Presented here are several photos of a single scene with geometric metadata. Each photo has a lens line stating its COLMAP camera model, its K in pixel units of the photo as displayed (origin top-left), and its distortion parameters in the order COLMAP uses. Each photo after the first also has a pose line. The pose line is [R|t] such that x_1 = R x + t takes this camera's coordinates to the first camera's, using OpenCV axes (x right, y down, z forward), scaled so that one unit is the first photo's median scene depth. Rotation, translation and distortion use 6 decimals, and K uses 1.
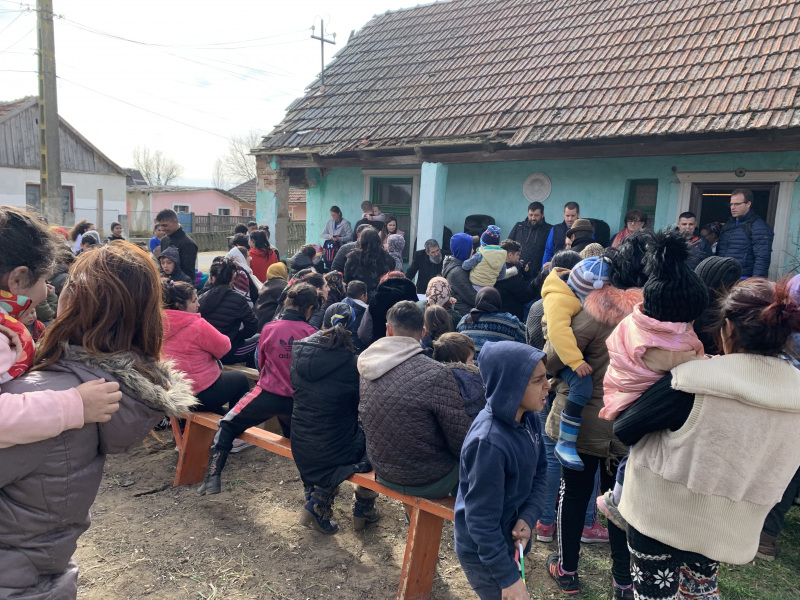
lens RADIAL K [[618.1, 0, 400.0], [0, 618.1, 300.0], [0, 0, 1]] dist [0.086748, -0.084468]
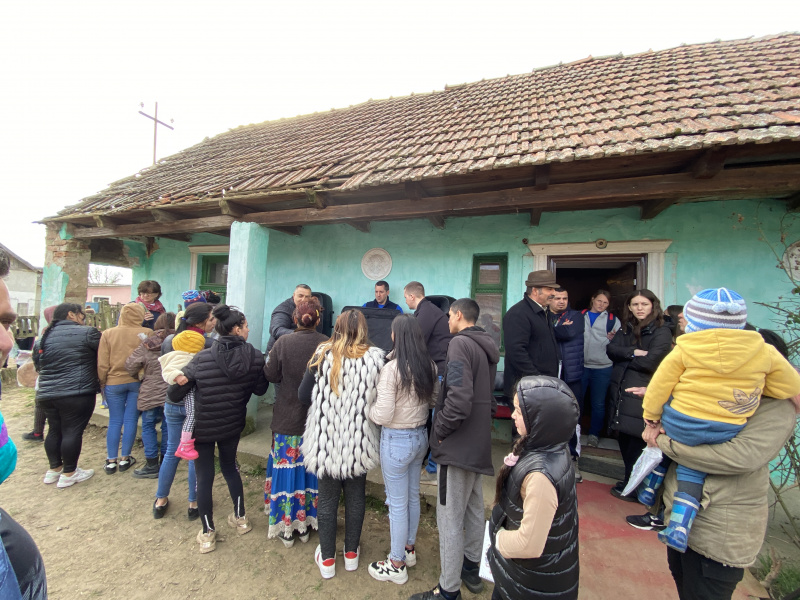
lens RADIAL K [[324.5, 0, 400.0], [0, 324.5, 300.0], [0, 0, 1]] dist [0.000460, -0.011915]
pose [[0.952235, 0.006482, 0.305299, 0.093394], [0.041387, 0.987810, -0.150061, -0.047650], [-0.302550, 0.155529, 0.940359, 0.475668]]
